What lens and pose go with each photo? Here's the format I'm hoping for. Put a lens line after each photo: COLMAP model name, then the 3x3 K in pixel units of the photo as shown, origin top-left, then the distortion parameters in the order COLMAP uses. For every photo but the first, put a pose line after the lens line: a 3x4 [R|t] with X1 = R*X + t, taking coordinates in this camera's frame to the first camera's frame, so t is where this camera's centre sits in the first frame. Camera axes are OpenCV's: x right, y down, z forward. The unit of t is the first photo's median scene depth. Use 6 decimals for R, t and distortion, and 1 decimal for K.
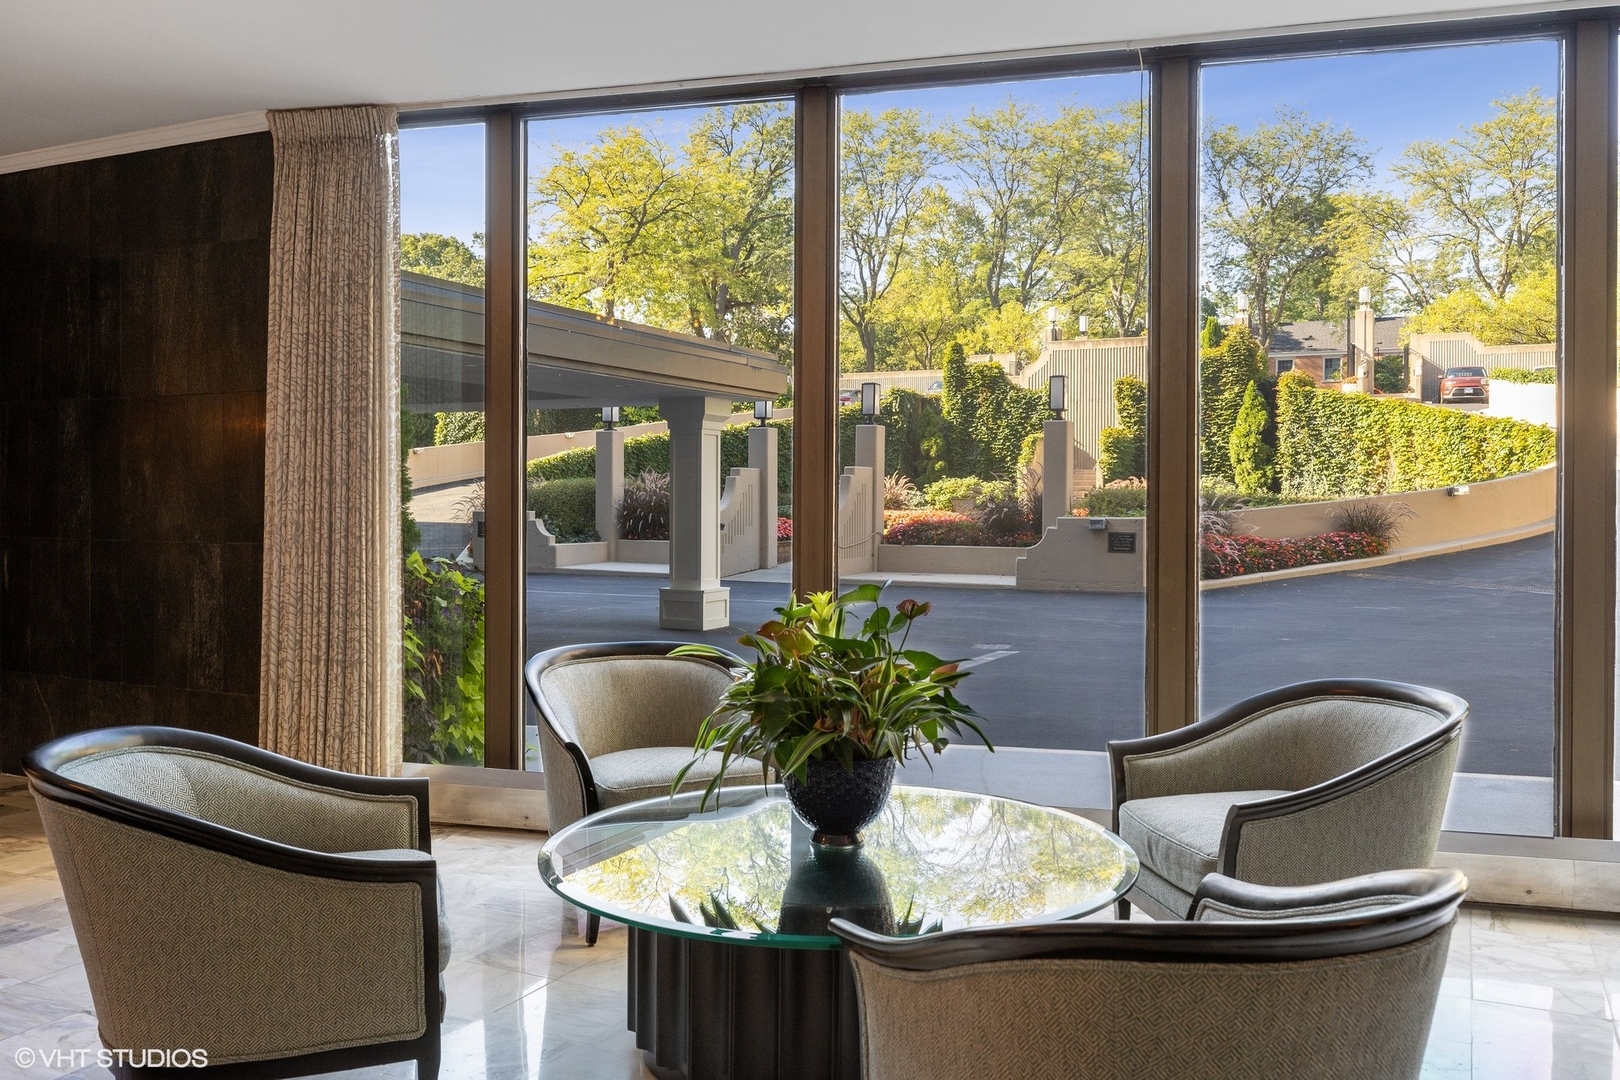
lens RADIAL K [[1289.2, 0, 810.4], [0, 1289.2, 535.9], [0, 0, 1]] dist [0.001018, 0.000024]
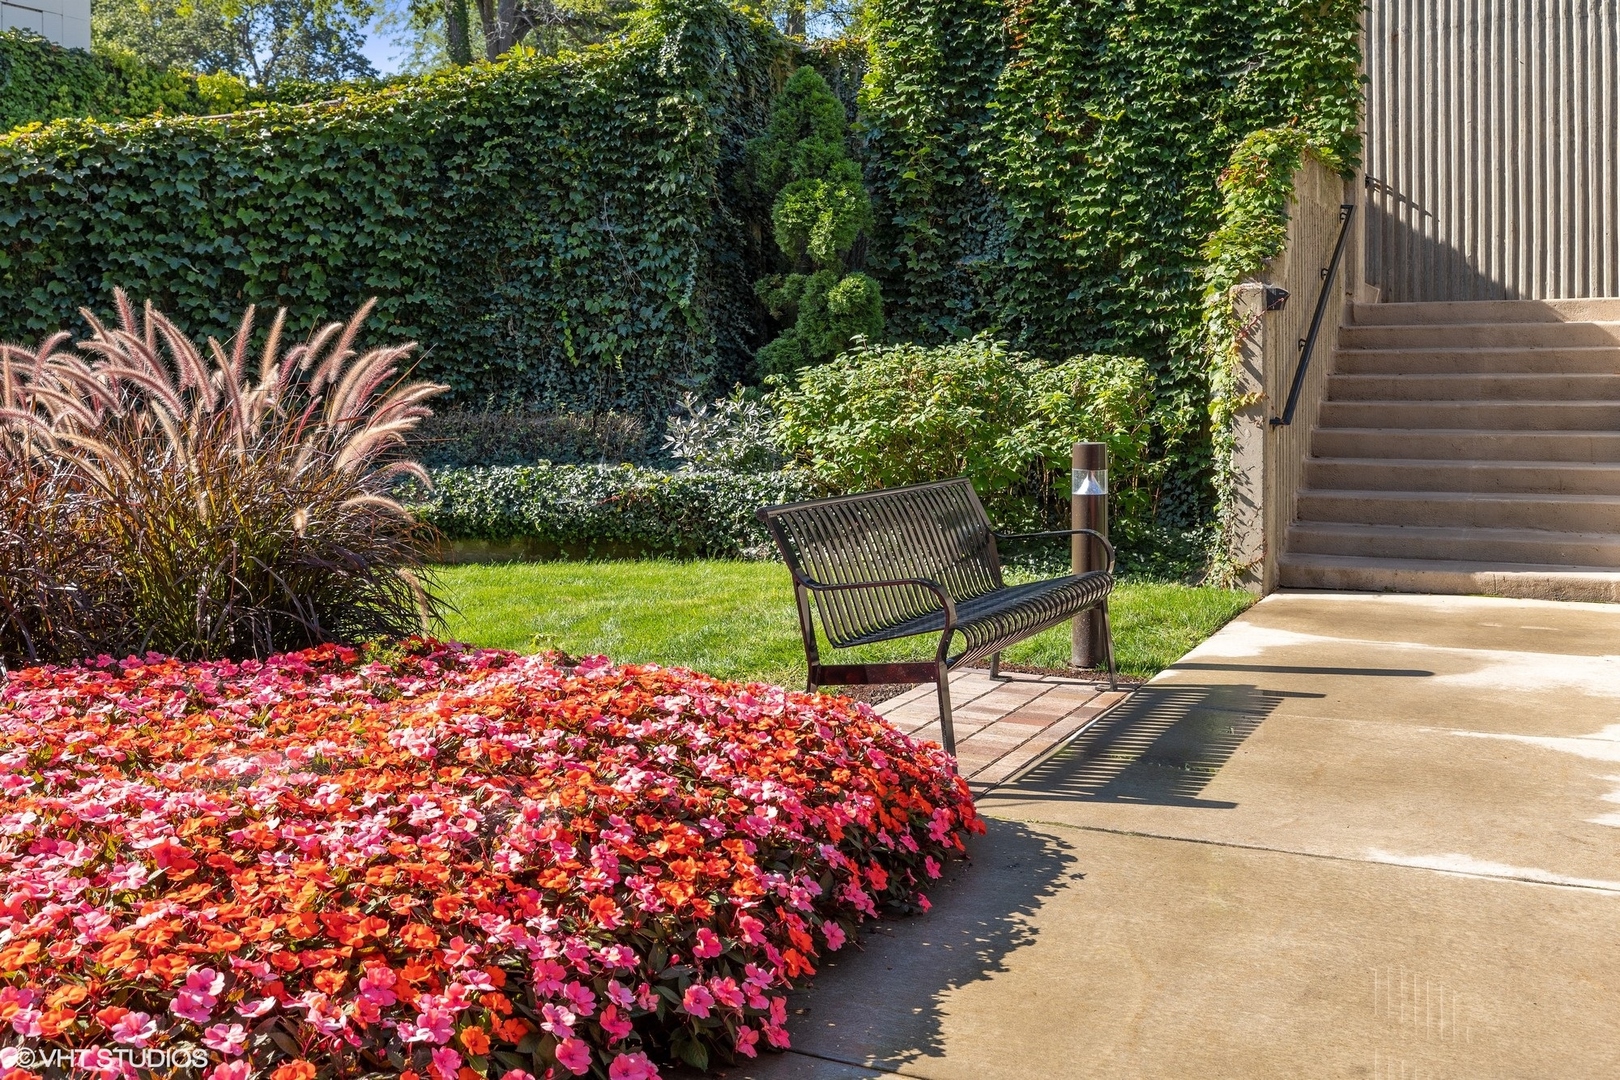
lens RADIAL K [[1633.2, 0, 810.5], [0, 1633.2, 538.5], [0, 0, 1]] dist [-0.010584, 0.000000]
pose [[0.999776, -0.011102, 0.018011, 0.087651], [0.009763, 0.997298, 0.072815, -0.030960], [-0.018770, -0.072623, 0.997183, 0.692304]]
